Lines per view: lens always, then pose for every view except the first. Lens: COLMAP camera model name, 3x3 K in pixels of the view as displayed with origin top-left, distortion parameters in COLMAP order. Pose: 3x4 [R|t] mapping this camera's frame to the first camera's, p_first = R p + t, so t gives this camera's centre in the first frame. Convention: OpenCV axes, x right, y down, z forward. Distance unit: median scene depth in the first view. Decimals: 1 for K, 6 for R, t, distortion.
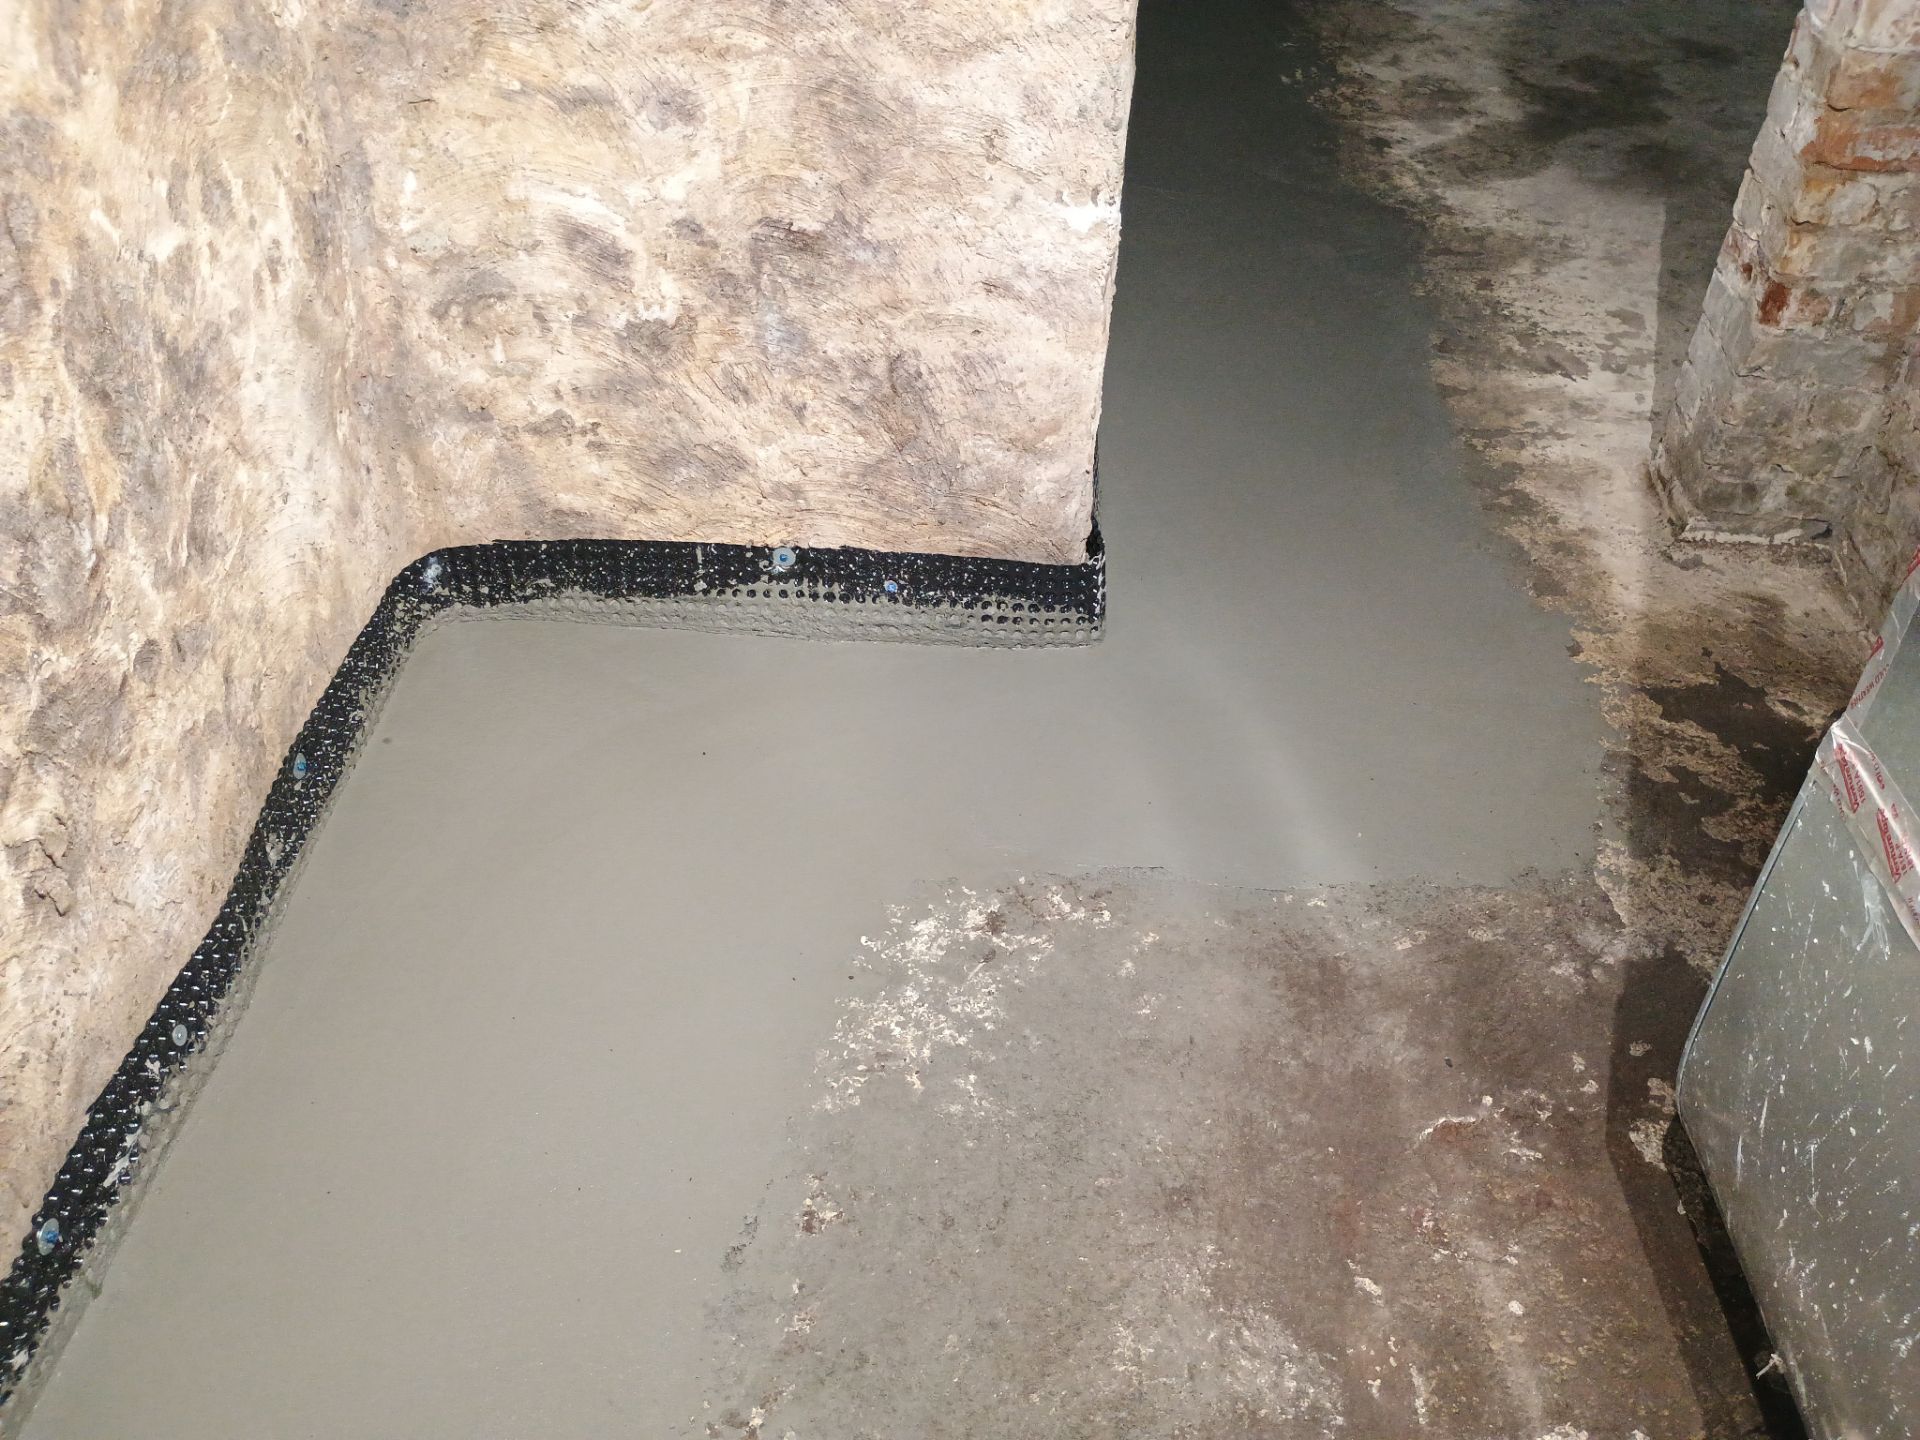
lens RADIAL K [[1656.1, 0, 973.8], [0, 1656.1, 723.6], [0, 0, 1]] dist [0.063953, -0.085751]
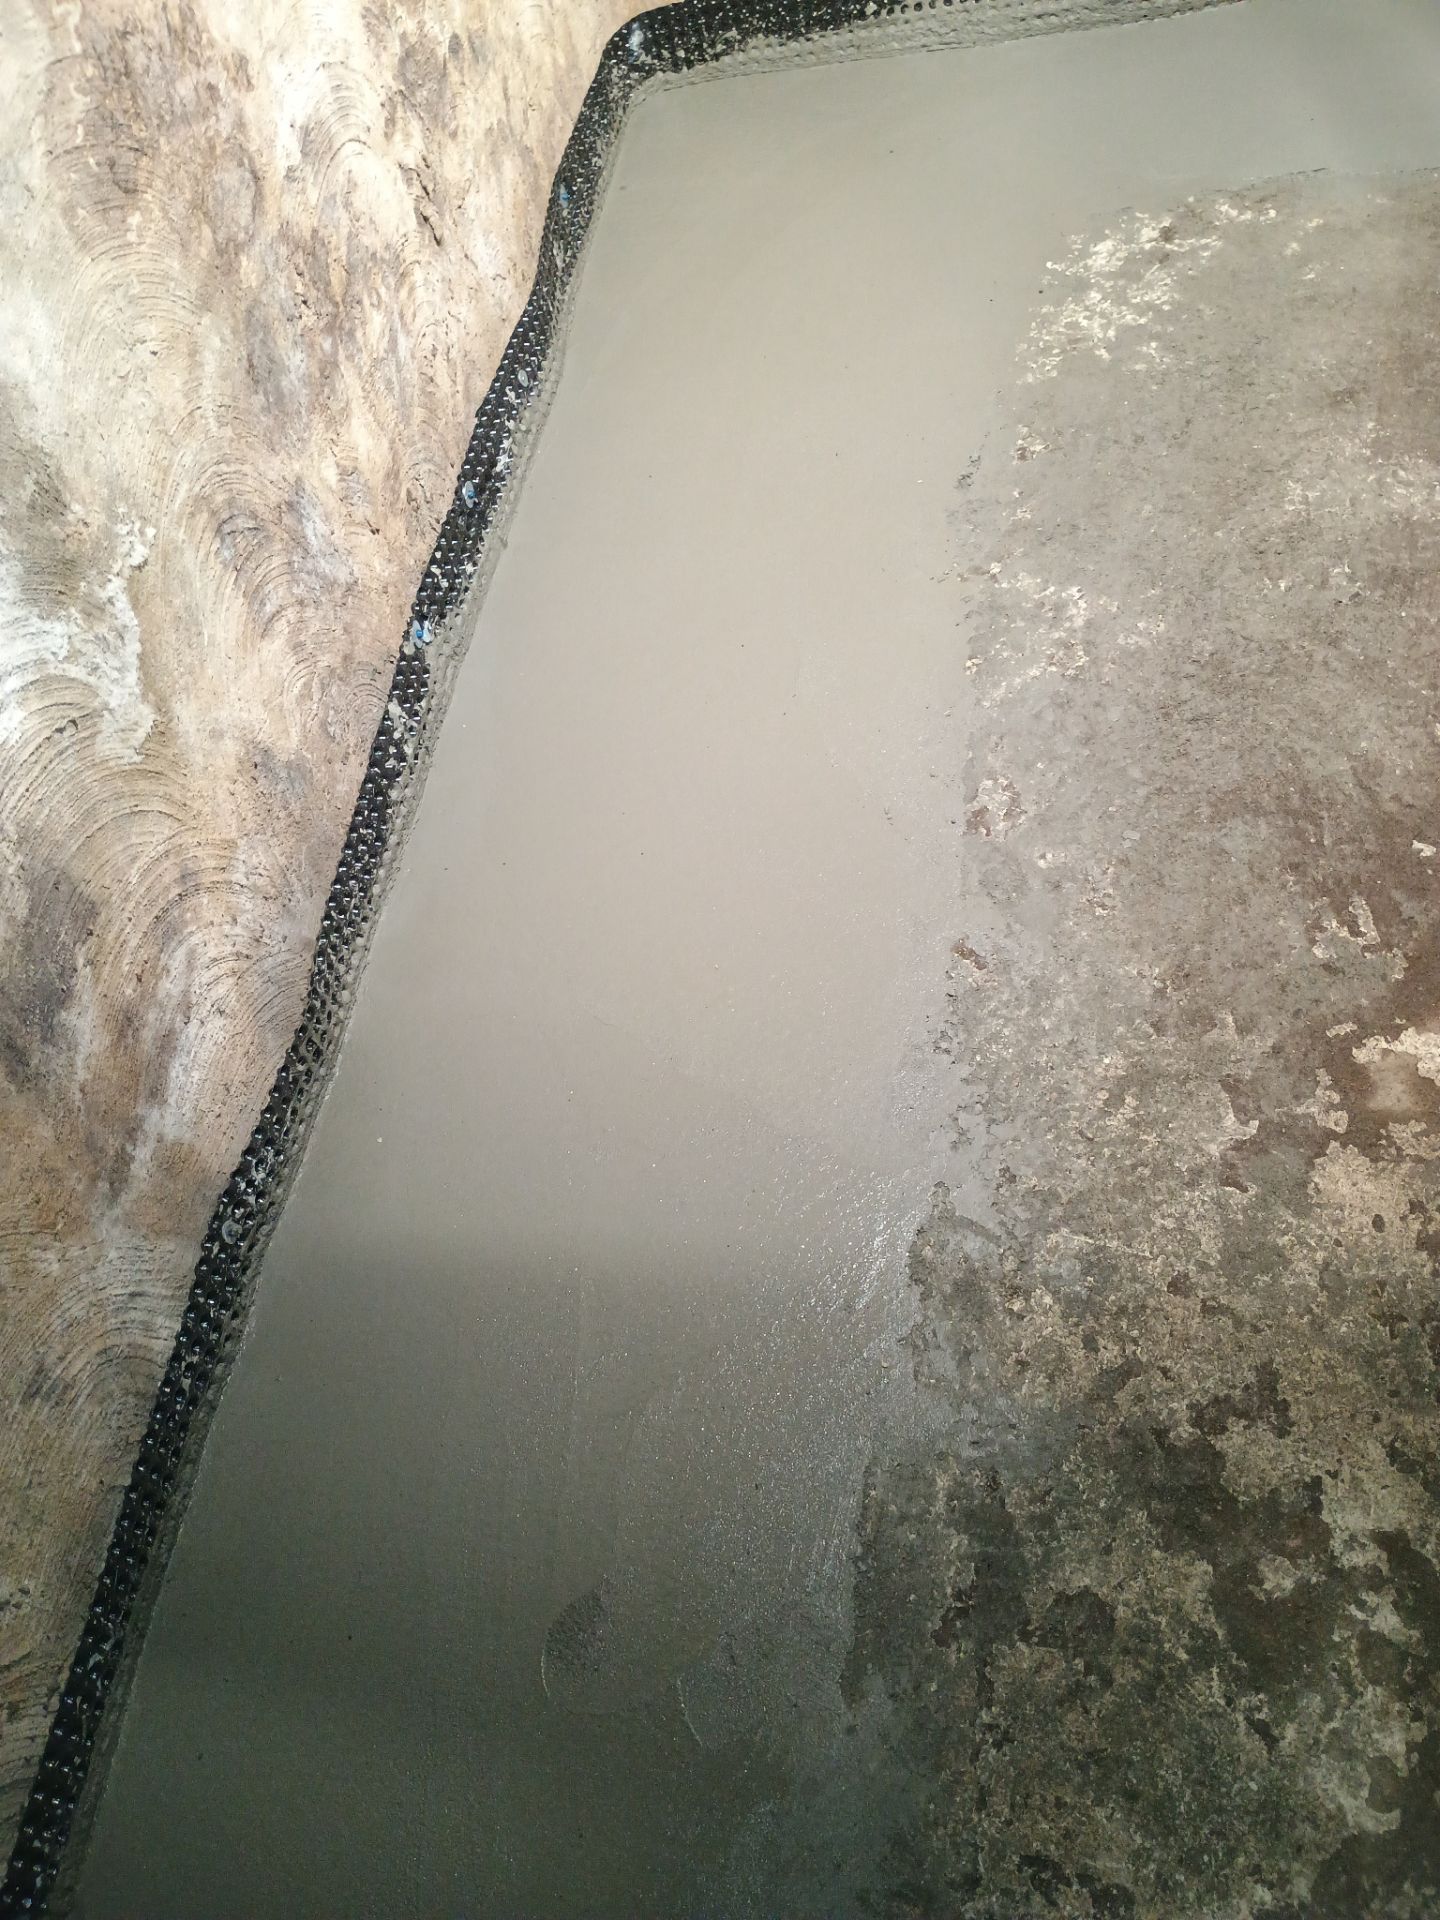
lens RADIAL K [[1656.1, 0, 721.0], [0, 1656.1, 955.1], [0, 0, 1]] dist [0.063953, -0.085751]
pose [[0.966207, -0.052883, -0.252283, -0.019312], [0.119477, 0.959123, 0.256532, 0.265222], [0.228404, -0.278006, 0.933030, -0.262828]]
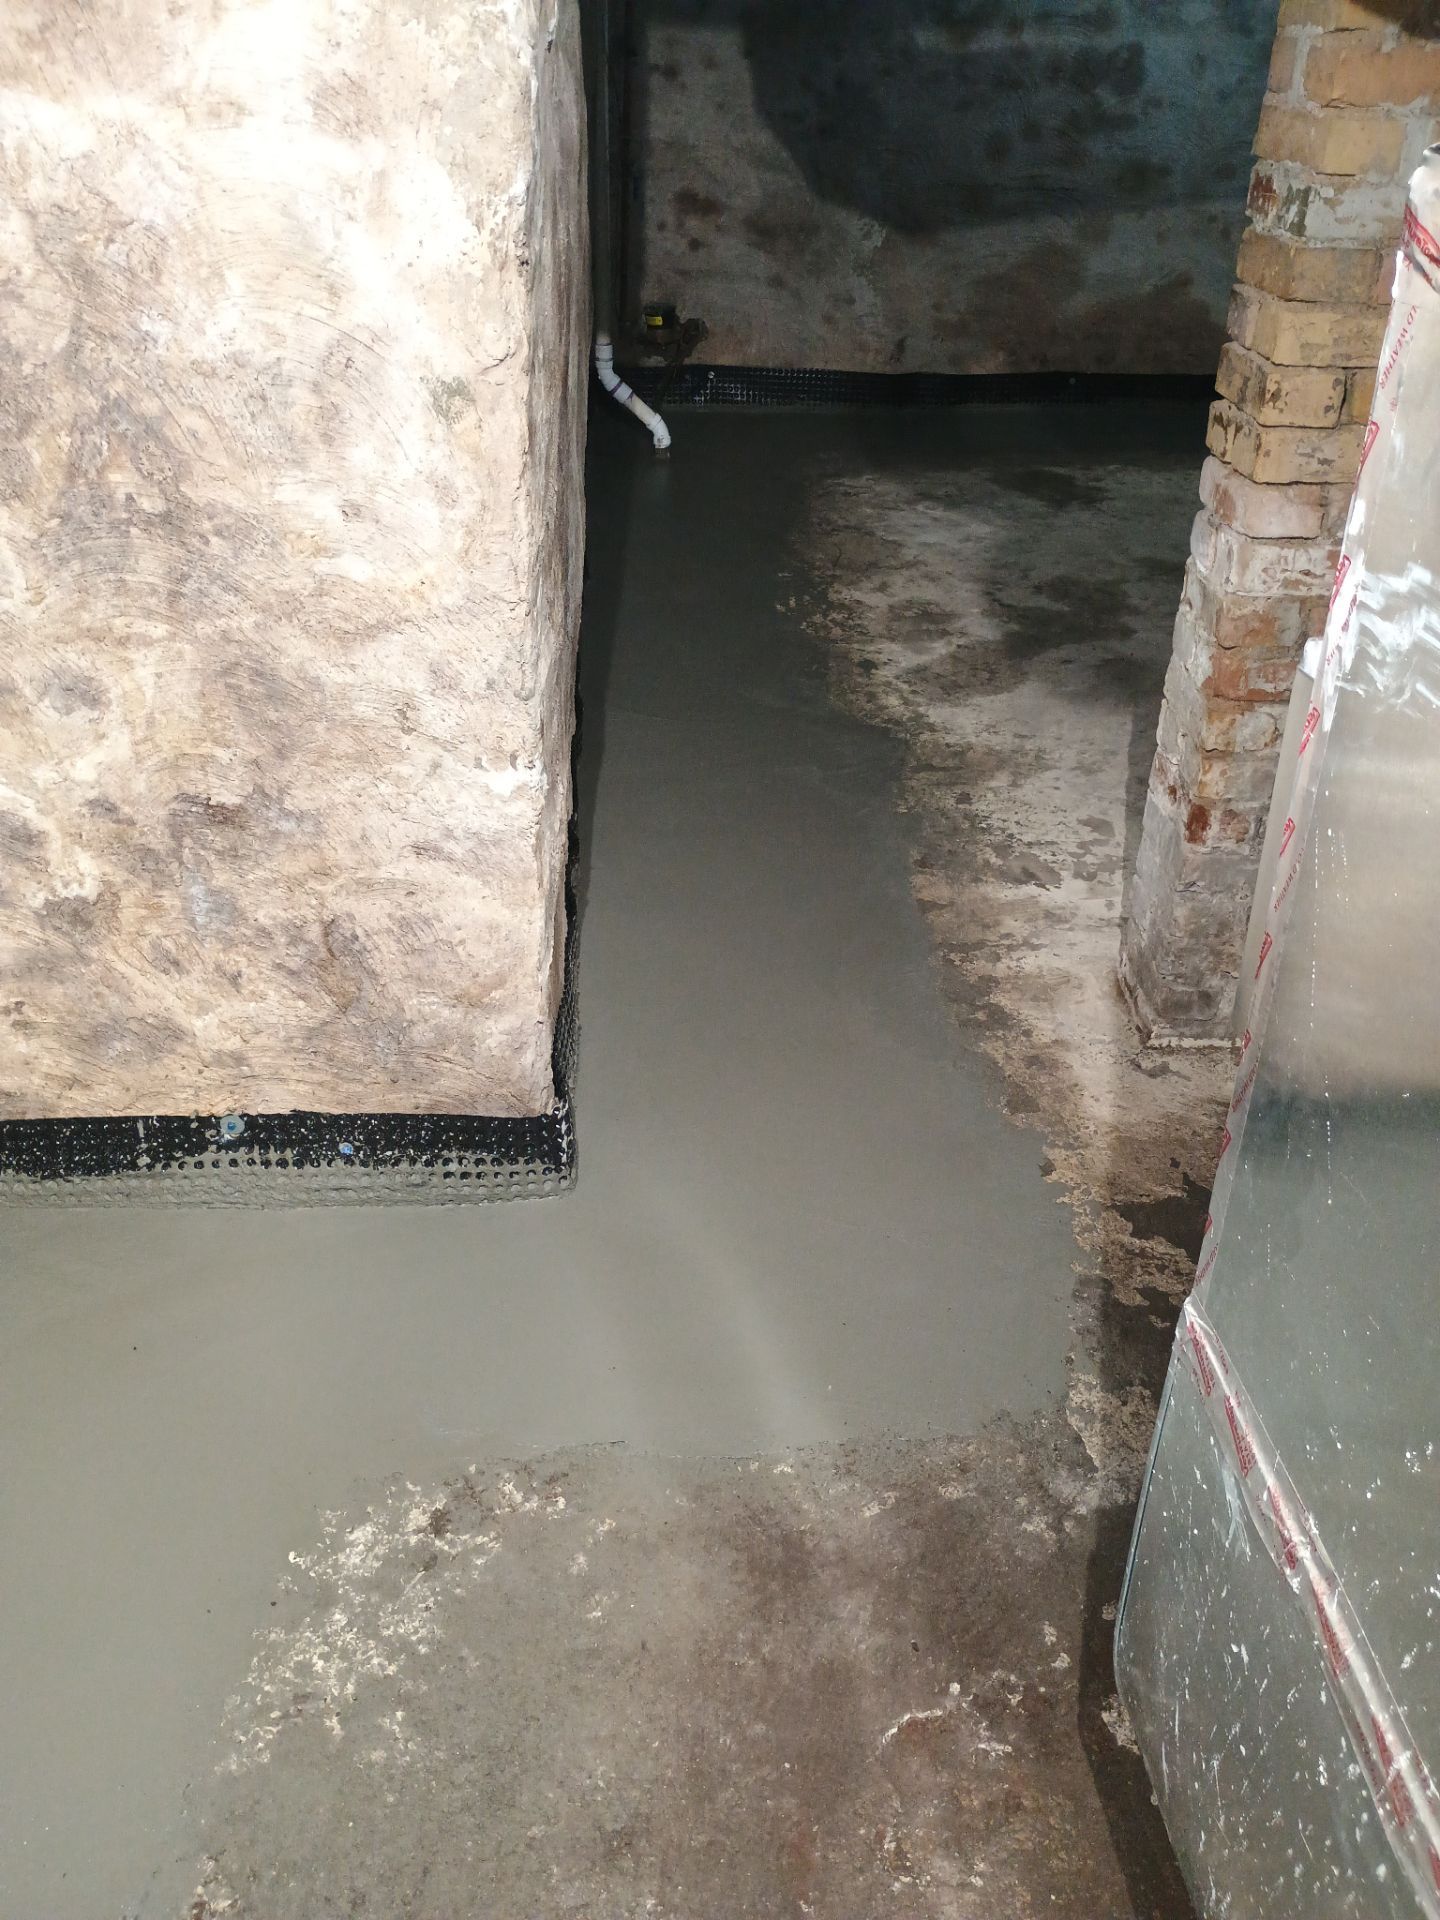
lens RADIAL K [[1656.1, 0, 729.7], [0, 1656.1, 937.4], [0, 0, 1]] dist [0.063953, -0.085751]
pose [[0.994685, -0.052260, 0.088715, 0.110493], [0.065493, 0.985977, -0.153491, -0.049301], [-0.079450, 0.158486, 0.984160, 0.017121]]
